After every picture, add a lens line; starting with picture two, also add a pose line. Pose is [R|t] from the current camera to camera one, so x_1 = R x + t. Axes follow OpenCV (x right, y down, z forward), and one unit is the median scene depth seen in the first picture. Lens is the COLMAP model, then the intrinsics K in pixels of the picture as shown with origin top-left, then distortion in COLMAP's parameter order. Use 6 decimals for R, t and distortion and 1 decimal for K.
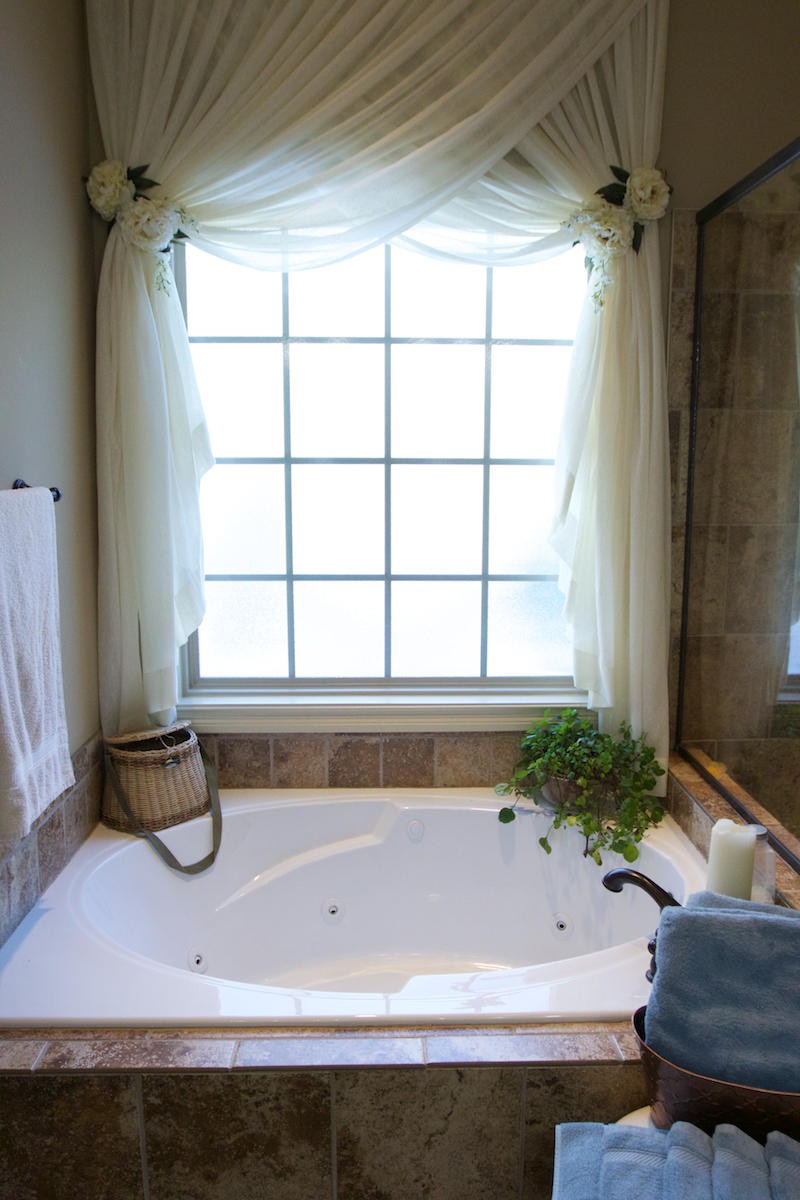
lens RADIAL K [[882.9, 0, 400.1], [0, 882.9, 616.2], [0, 0, 1]] dist [-0.072134, 0.048511]
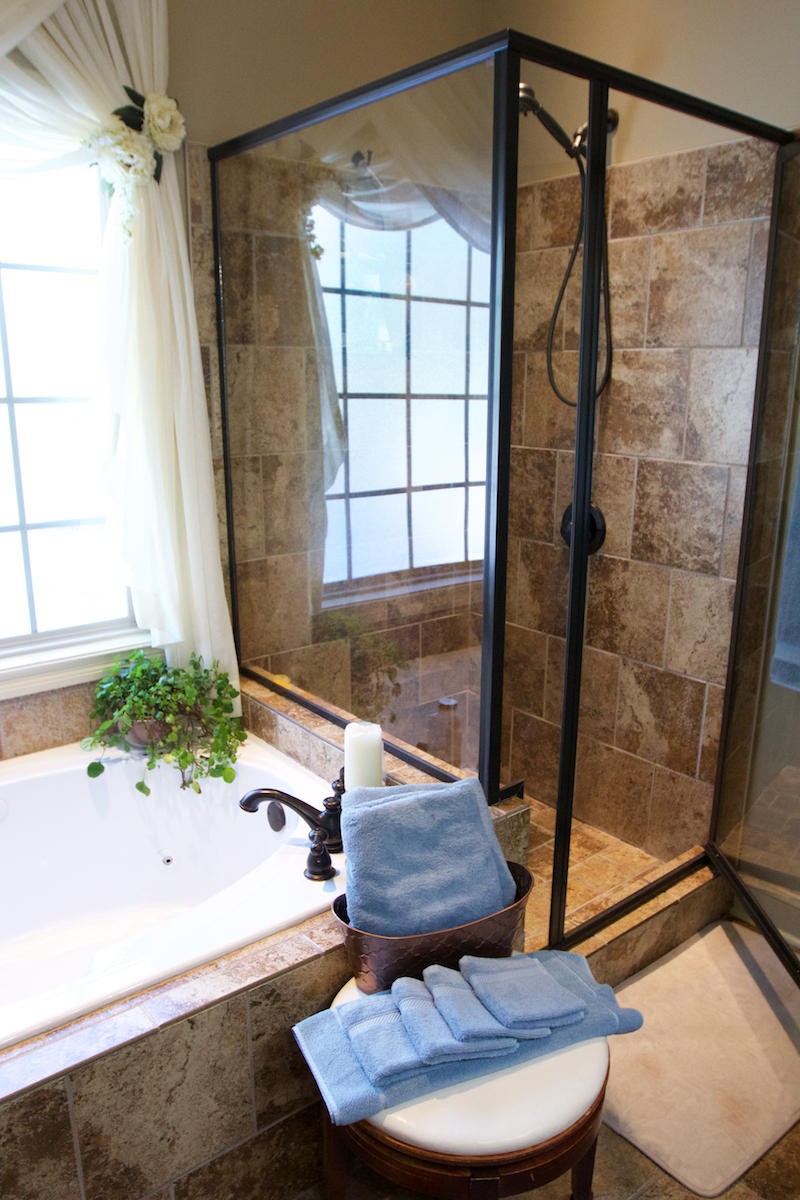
lens RADIAL K [[882.9, 0, 400.1], [0, 882.9, 616.2], [0, 0, 1]] dist [-0.072134, 0.048511]
pose [[0.796197, -0.156262, 0.584510, -0.156134], [0.101153, 0.986855, 0.126038, -0.030176], [-0.596521, -0.041227, 0.801538, 0.030506]]
